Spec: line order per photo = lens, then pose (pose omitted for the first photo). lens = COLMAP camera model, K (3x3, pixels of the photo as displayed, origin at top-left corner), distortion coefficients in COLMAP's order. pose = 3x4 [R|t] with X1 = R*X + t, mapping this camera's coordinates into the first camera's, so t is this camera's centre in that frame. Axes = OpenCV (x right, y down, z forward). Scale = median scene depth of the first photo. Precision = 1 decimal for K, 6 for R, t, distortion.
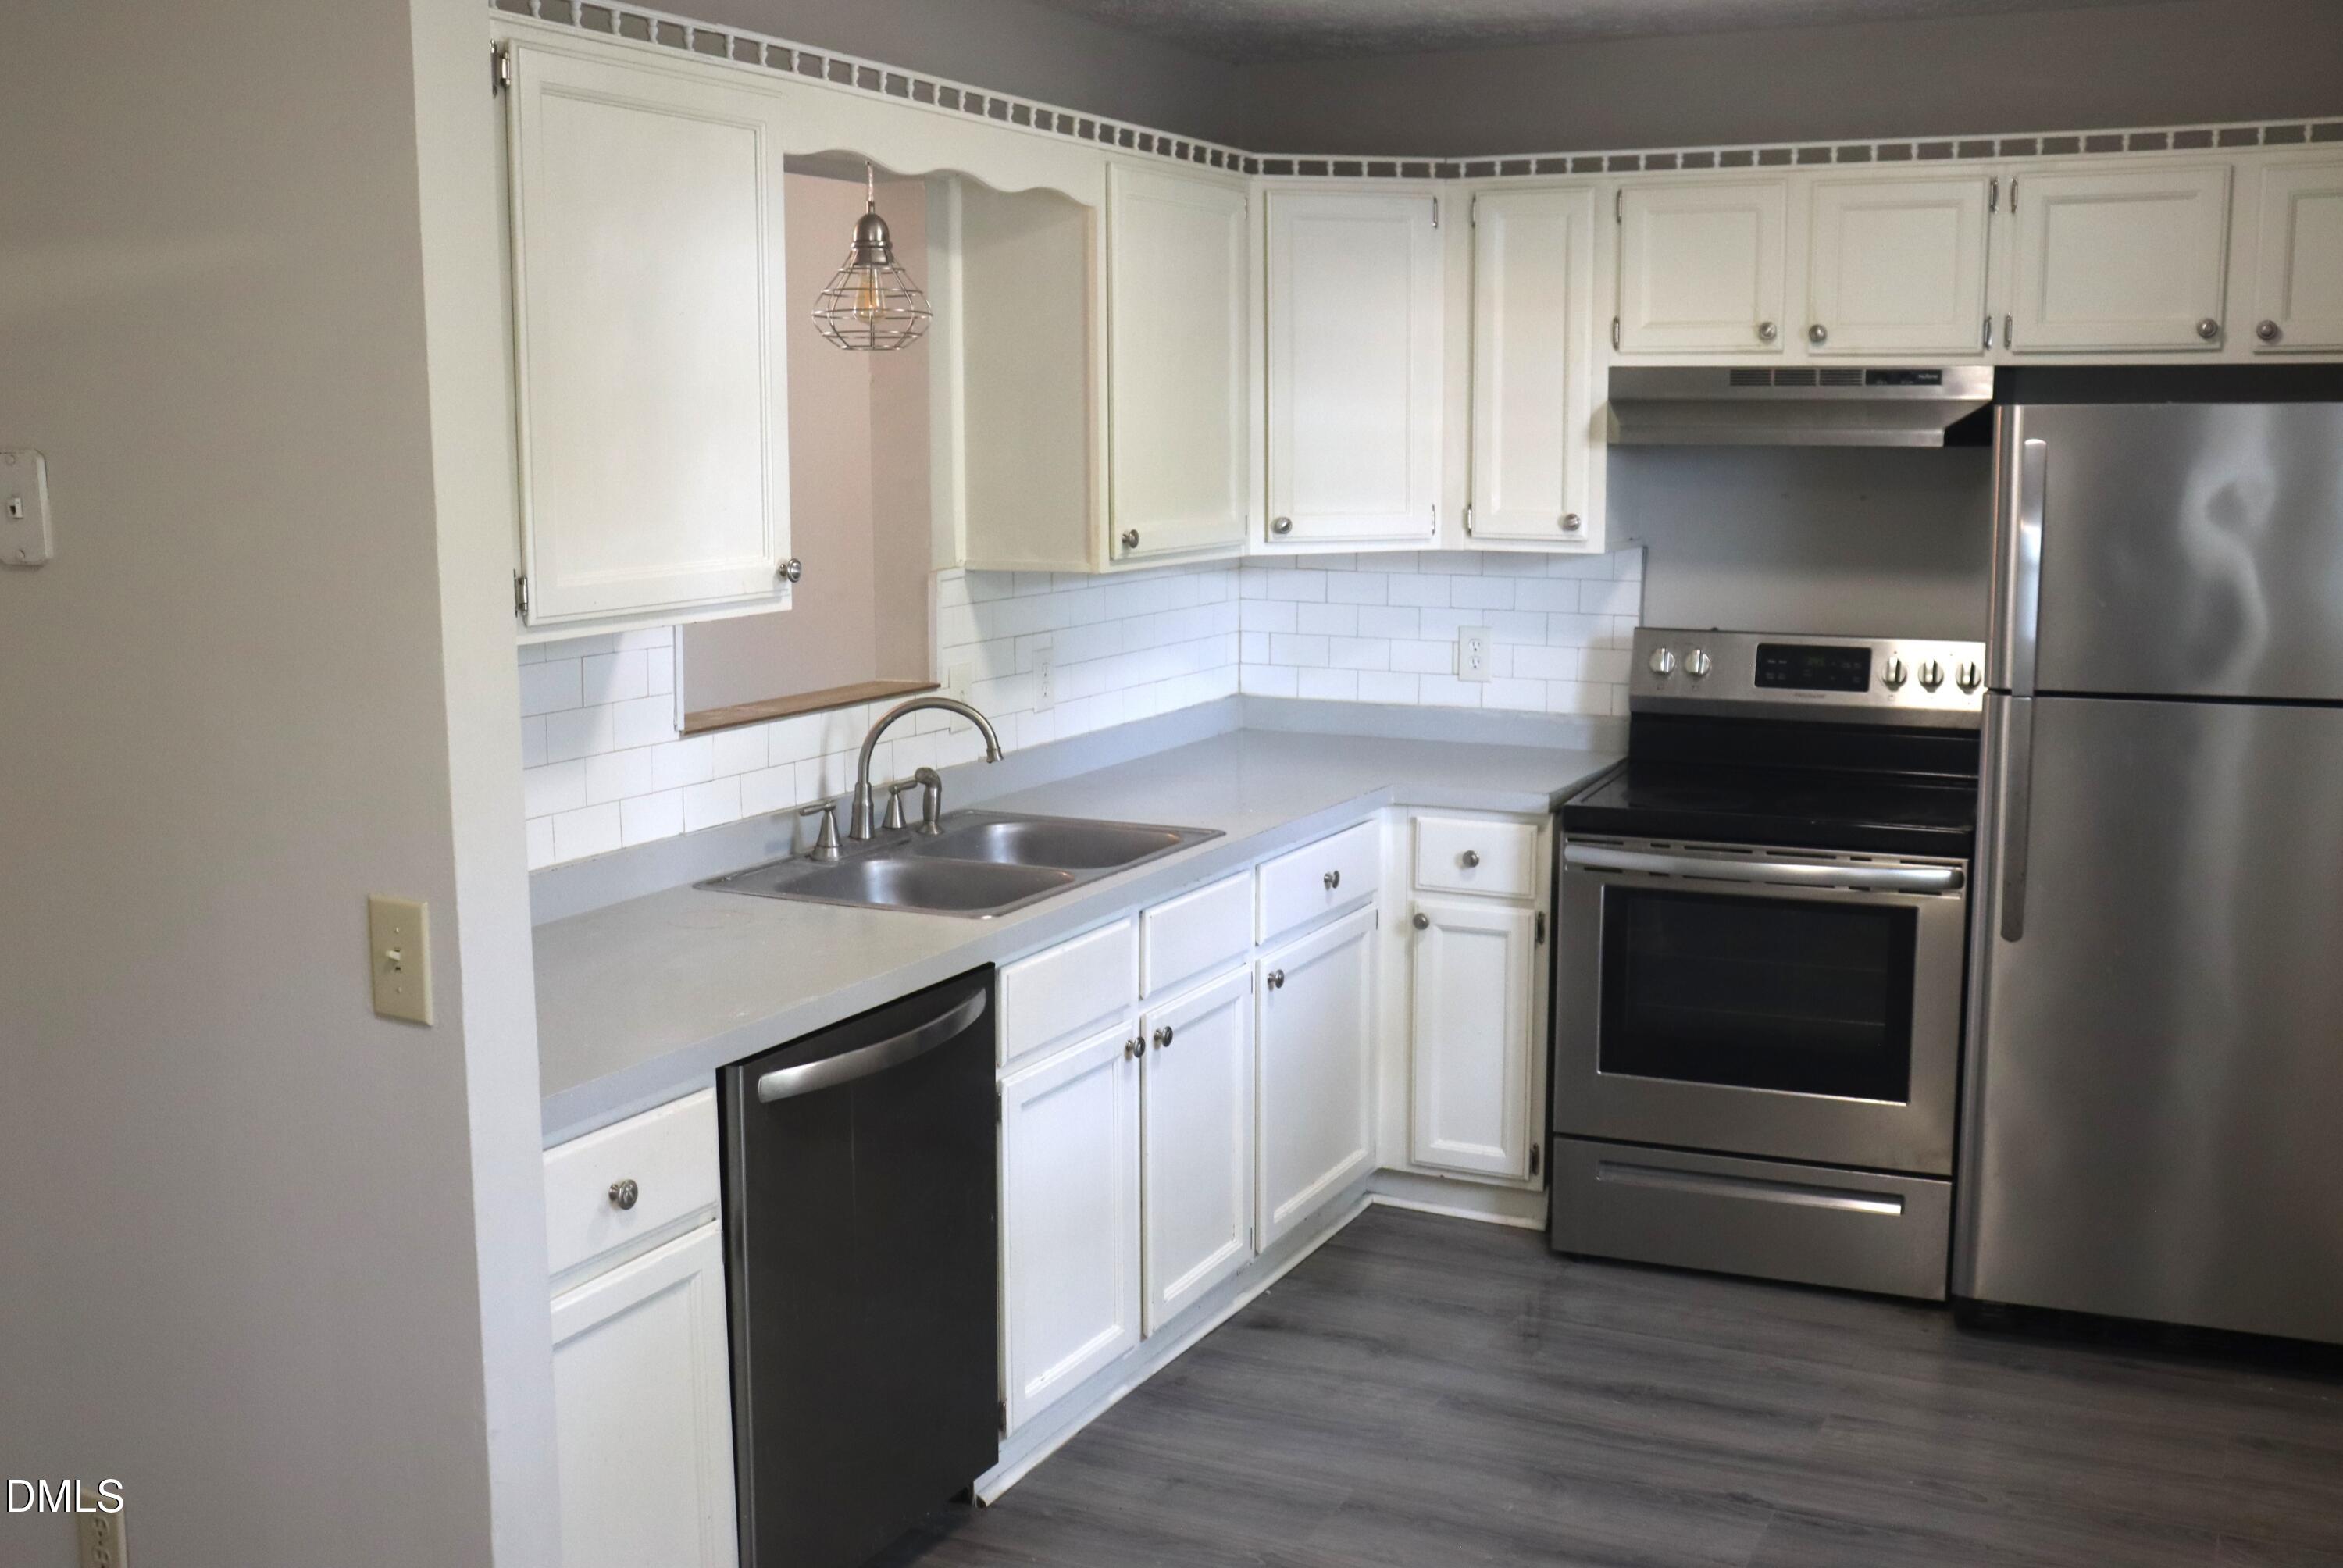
lens RADIAL K [[2386.6, 0, 1171.5], [0, 2386.6, 784.0], [0, 0, 1]] dist [-0.122536, 0.209046]
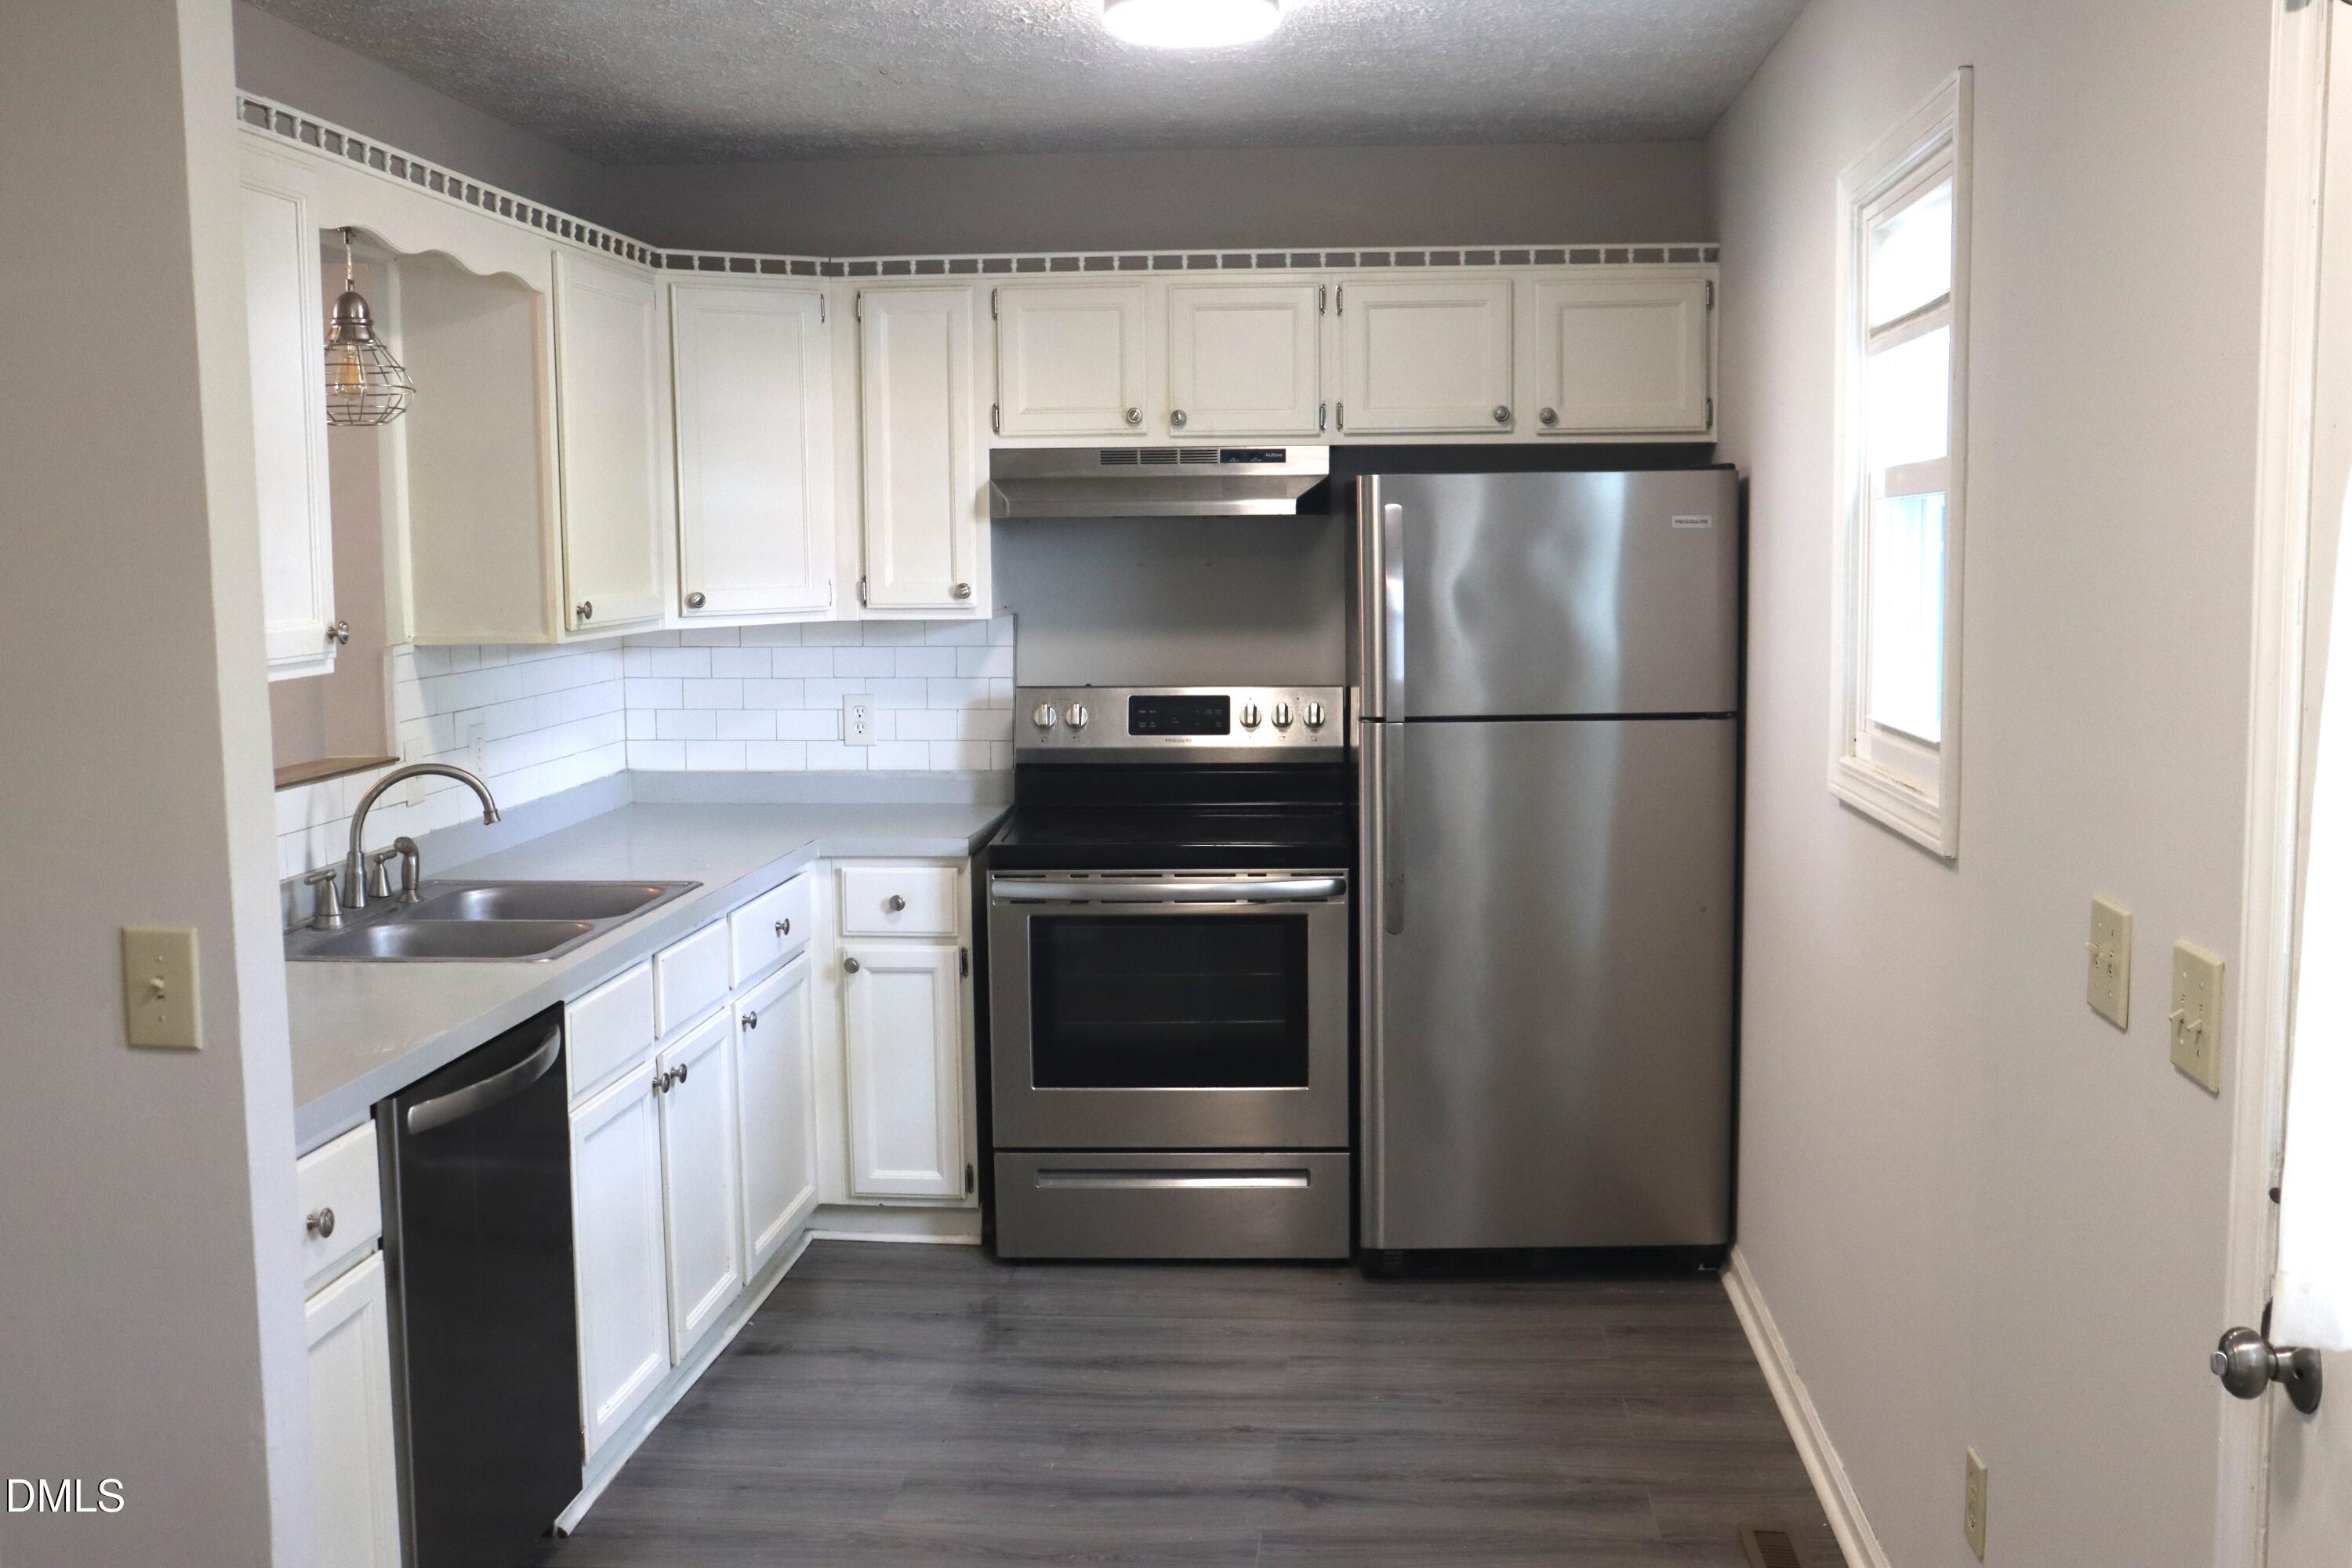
lens RADIAL K [[2380.5, 0, 1210.7], [0, 2380.5, 788.0], [0, 0, 1]] dist [-0.123032, 0.204623]
pose [[0.928880, -0.046229, 0.367485, -0.142193], [0.063278, 0.997400, -0.034474, 0.027006], [-0.364936, 0.055276, 0.929390, -0.054842]]
